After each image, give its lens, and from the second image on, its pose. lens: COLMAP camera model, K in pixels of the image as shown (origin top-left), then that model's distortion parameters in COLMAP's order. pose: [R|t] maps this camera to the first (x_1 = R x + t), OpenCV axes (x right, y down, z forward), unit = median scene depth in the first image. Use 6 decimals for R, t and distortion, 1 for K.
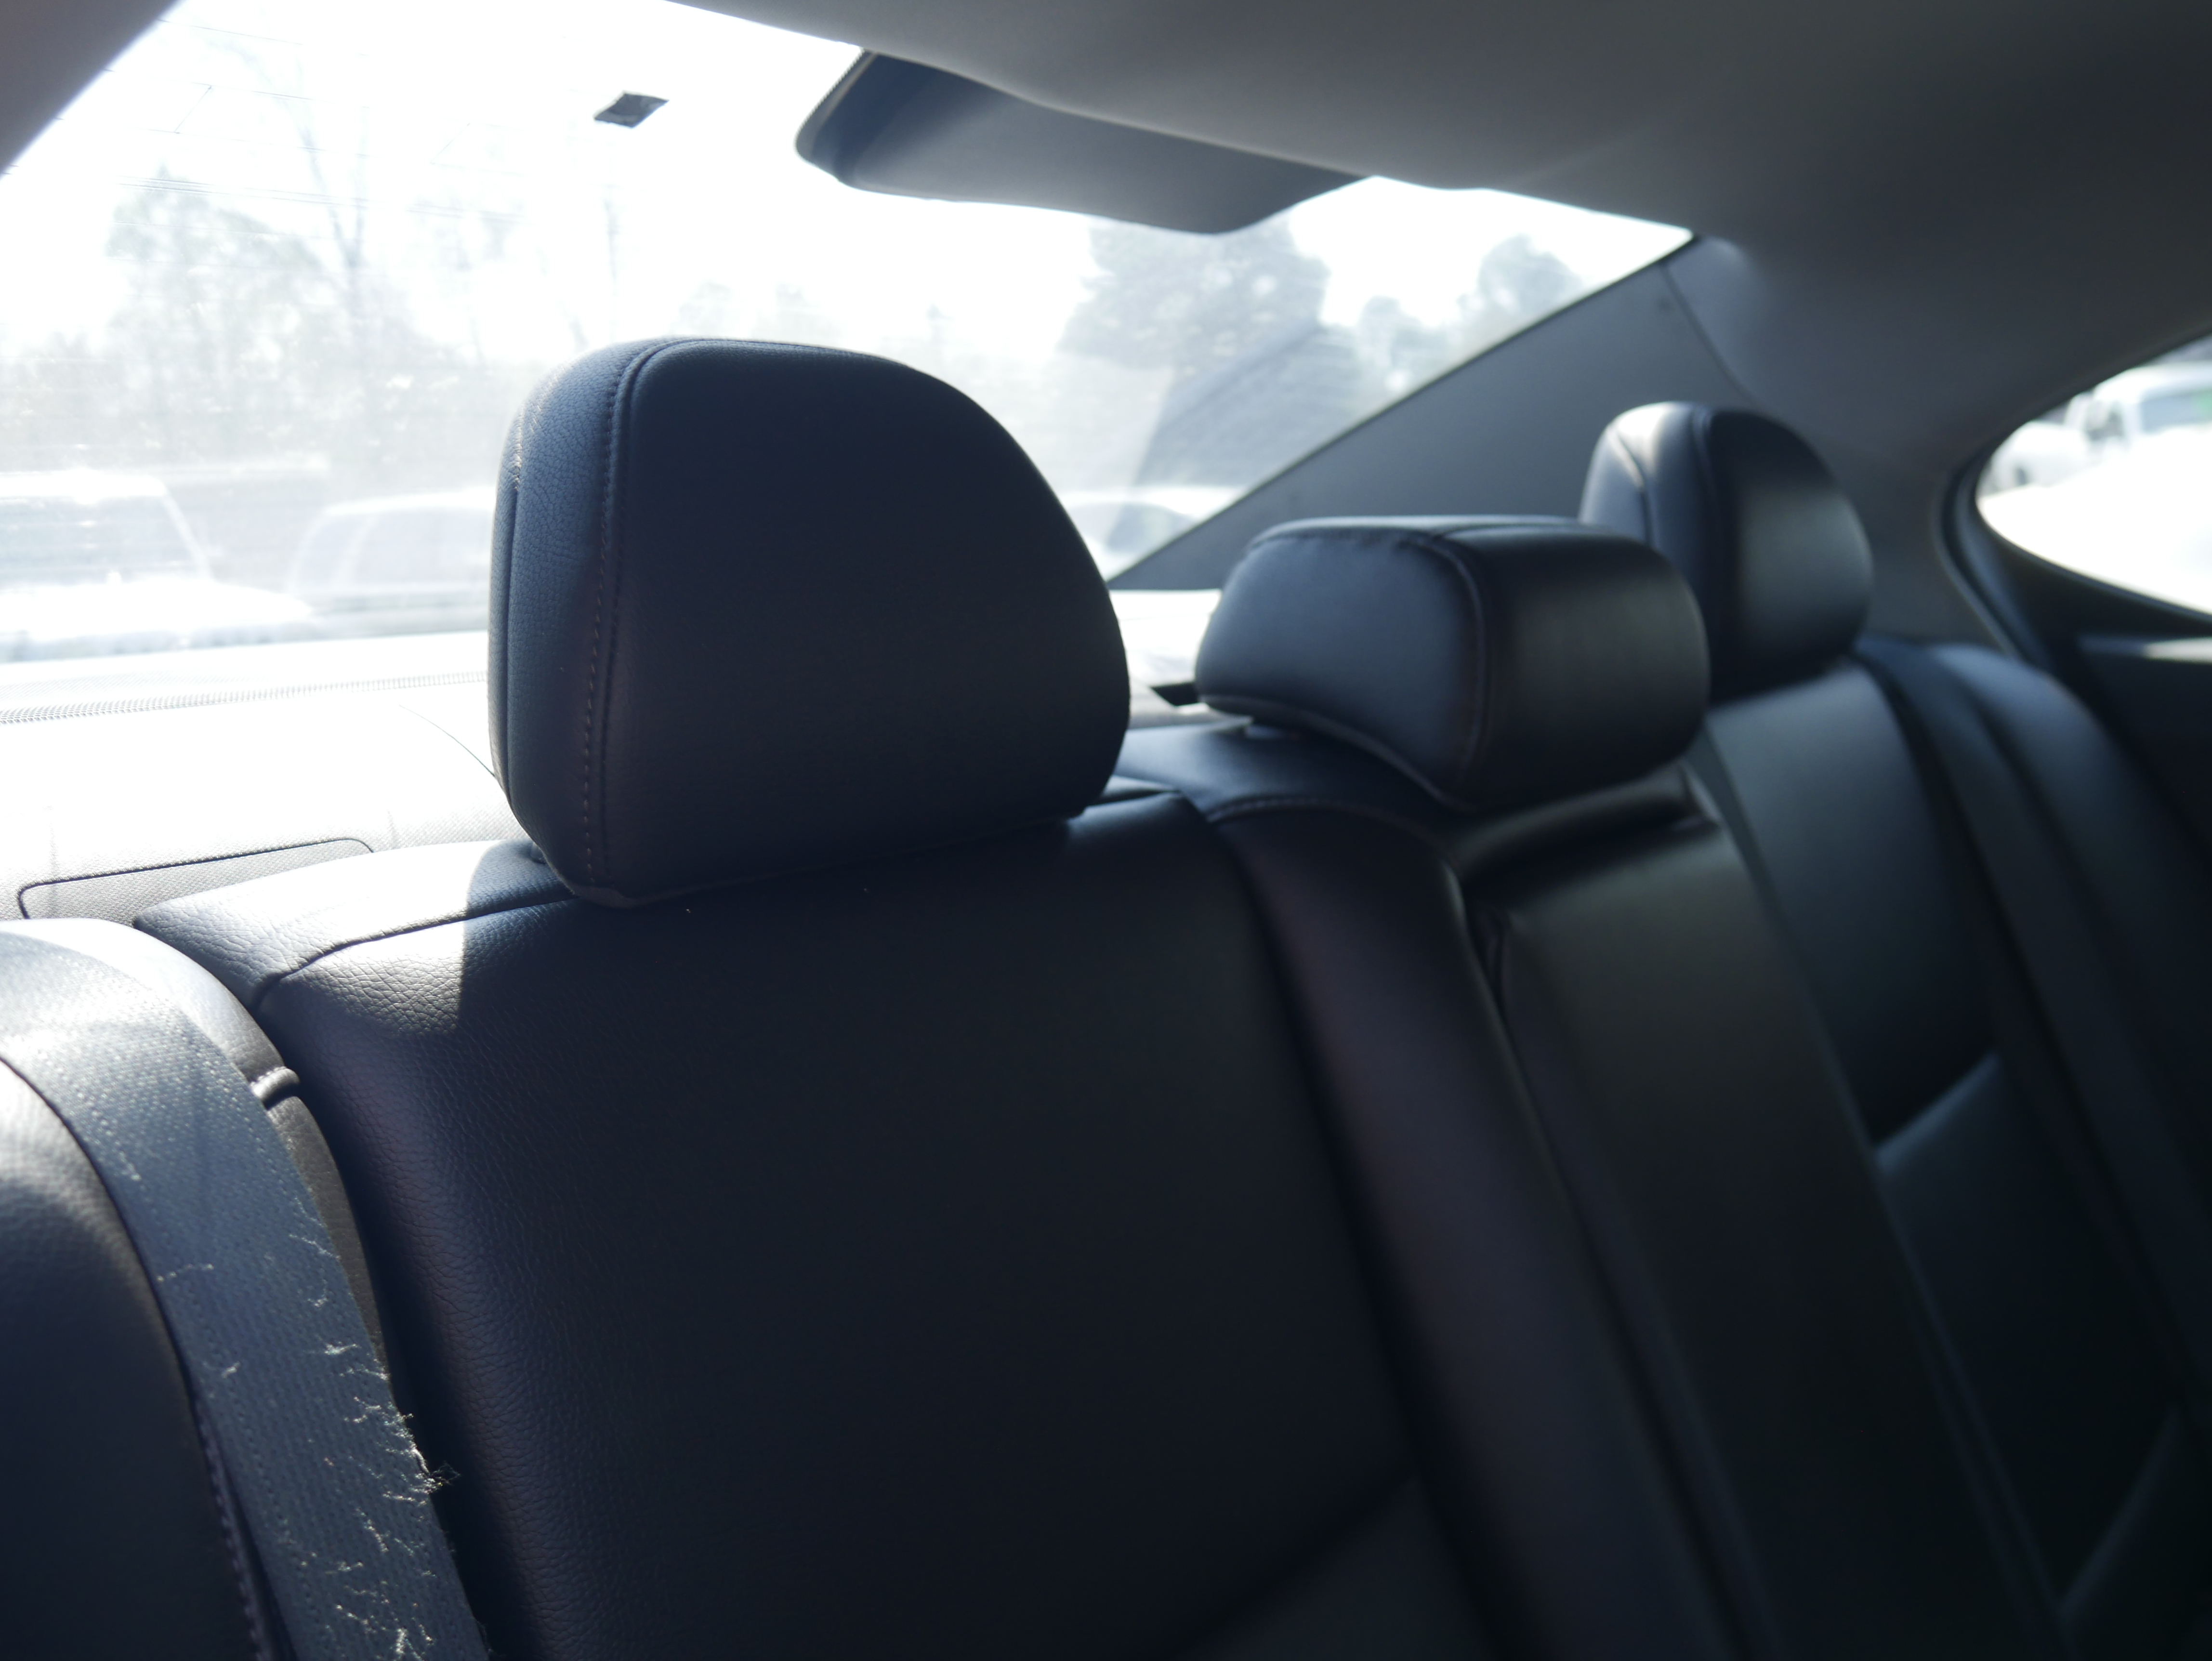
lens RADIAL K [[2093.4, 0, 1106.0], [0, 2093.4, 830.5], [0, 0, 1]] dist [-0.004780, -0.010368]
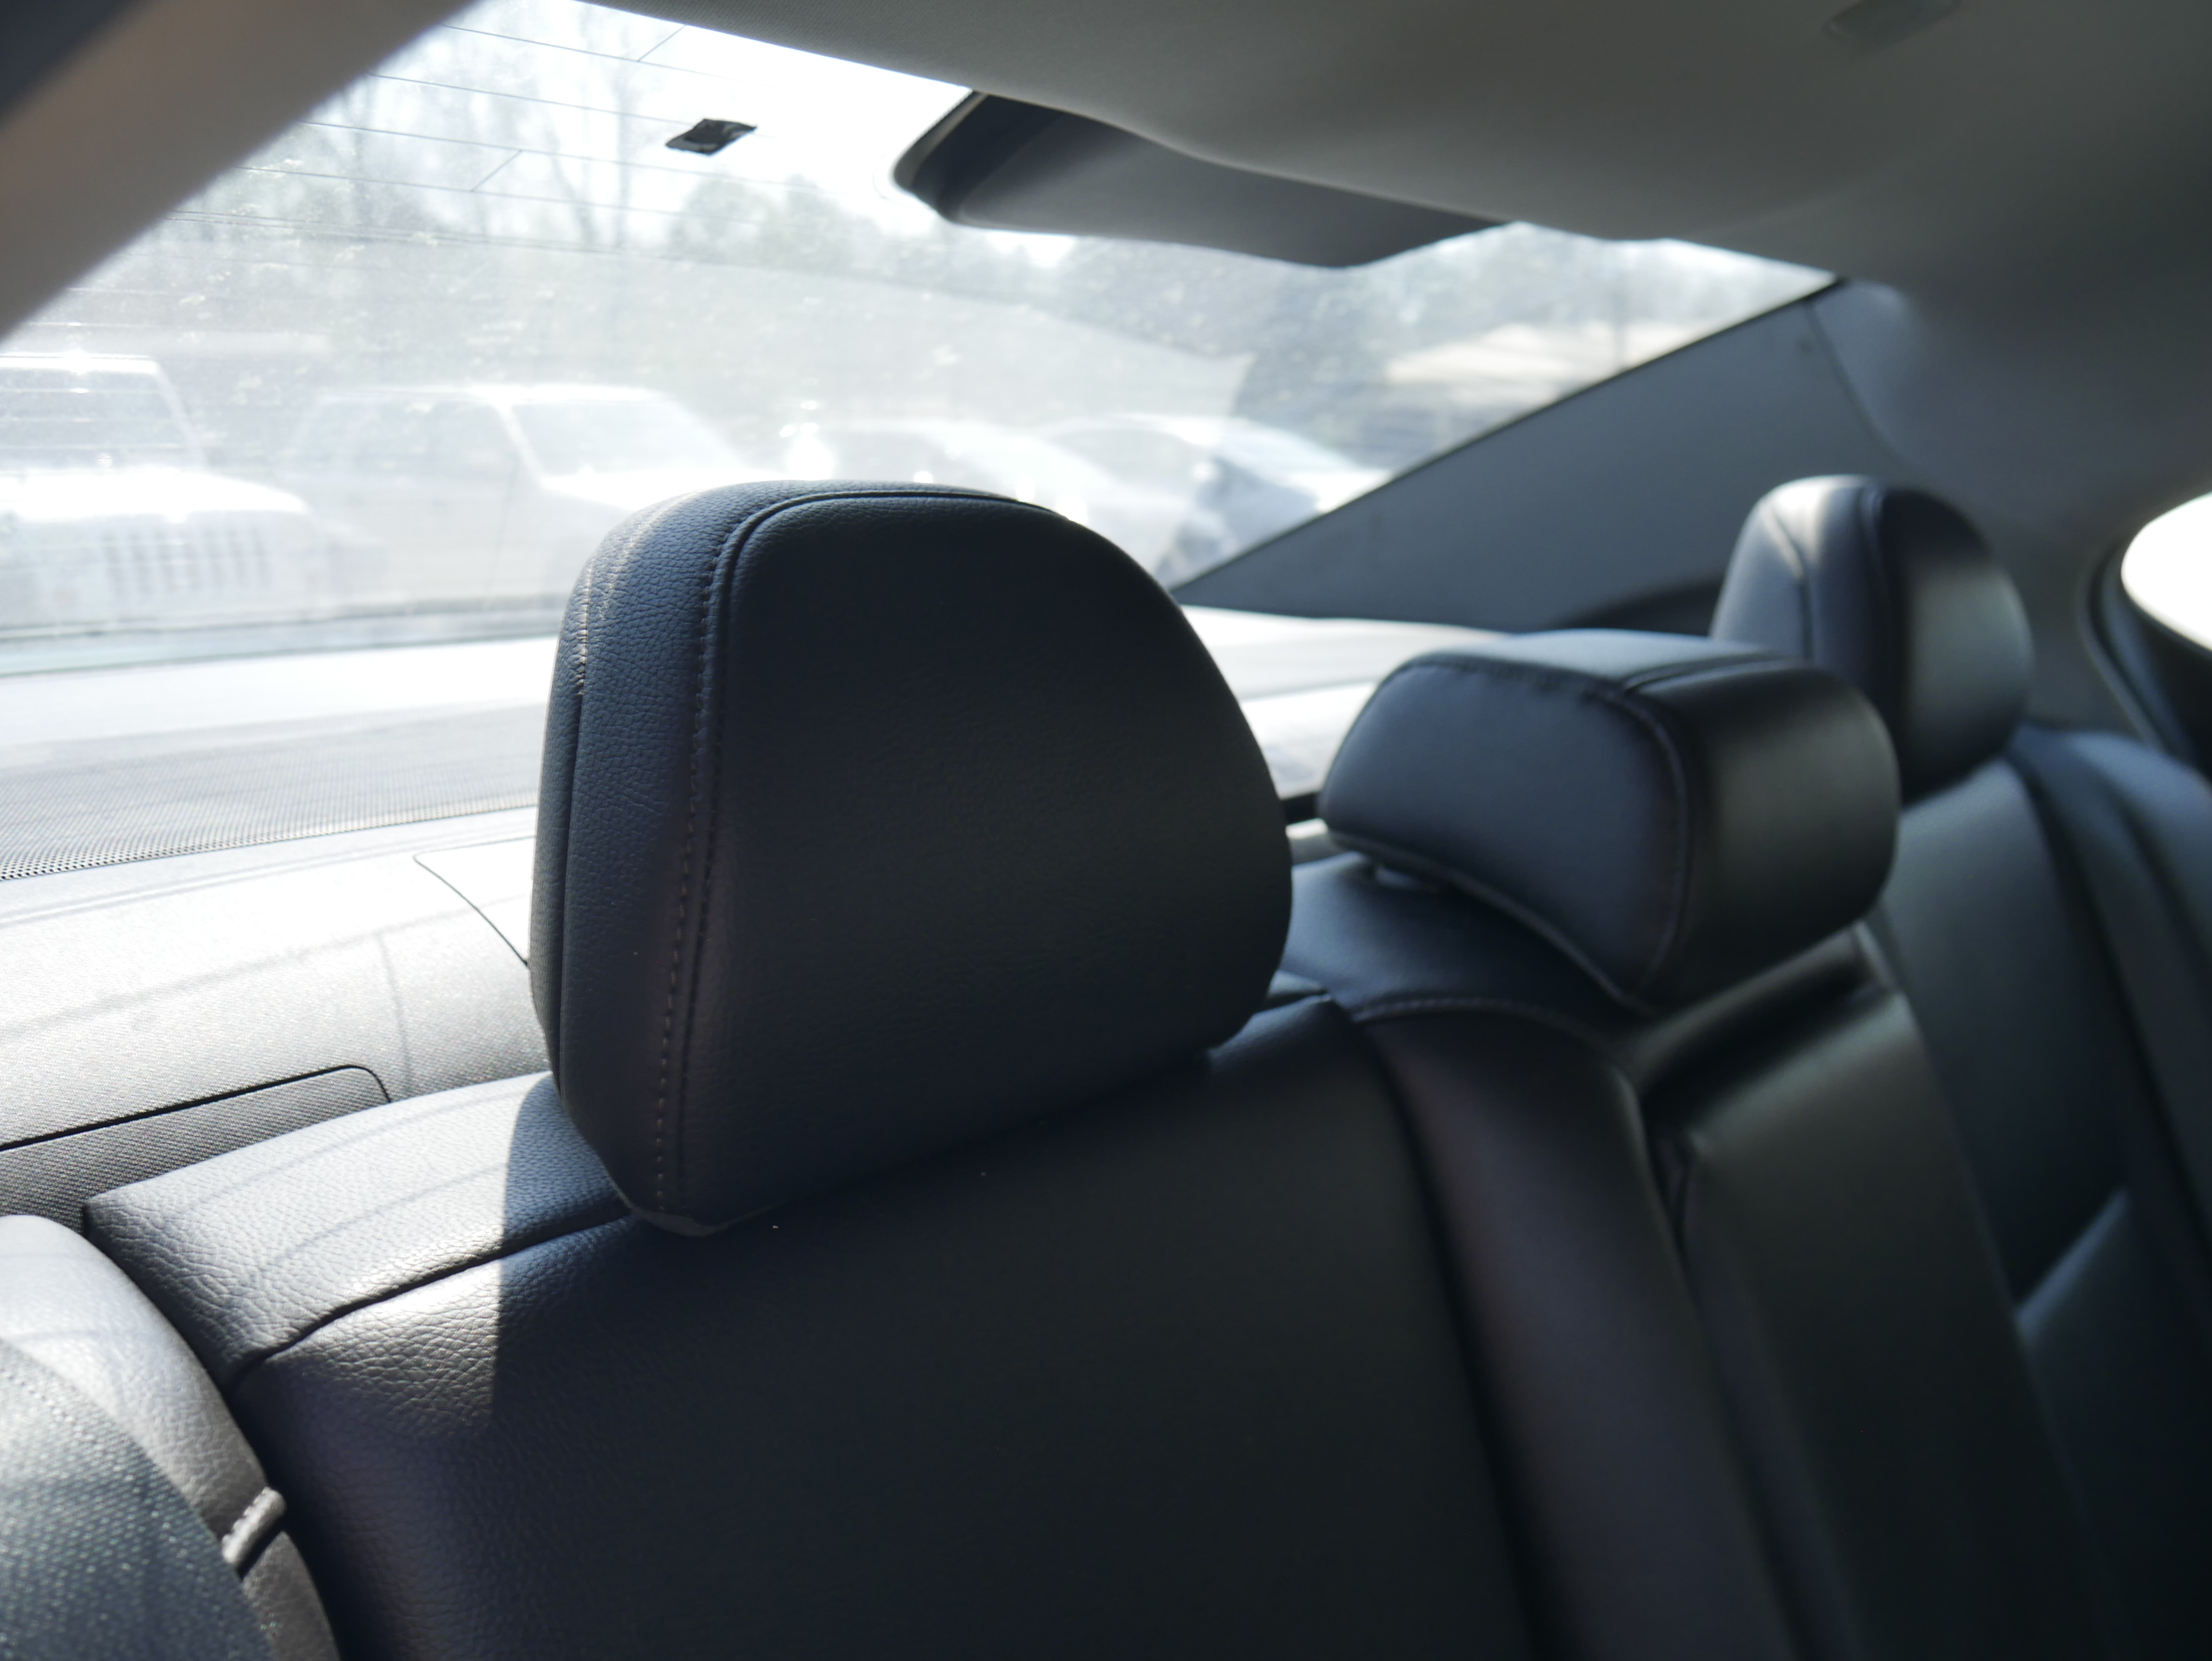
lens RADIAL K [[2062.7, 0, 1106.0], [0, 2062.7, 830.5], [0, 0, 1]] dist [-0.008602, 0.009636]
pose [[0.998808, 0.047280, 0.012098, -0.074175], [-0.047818, 0.997659, 0.048893, -0.131667], [-0.009758, -0.049414, 0.998731, 0.177625]]
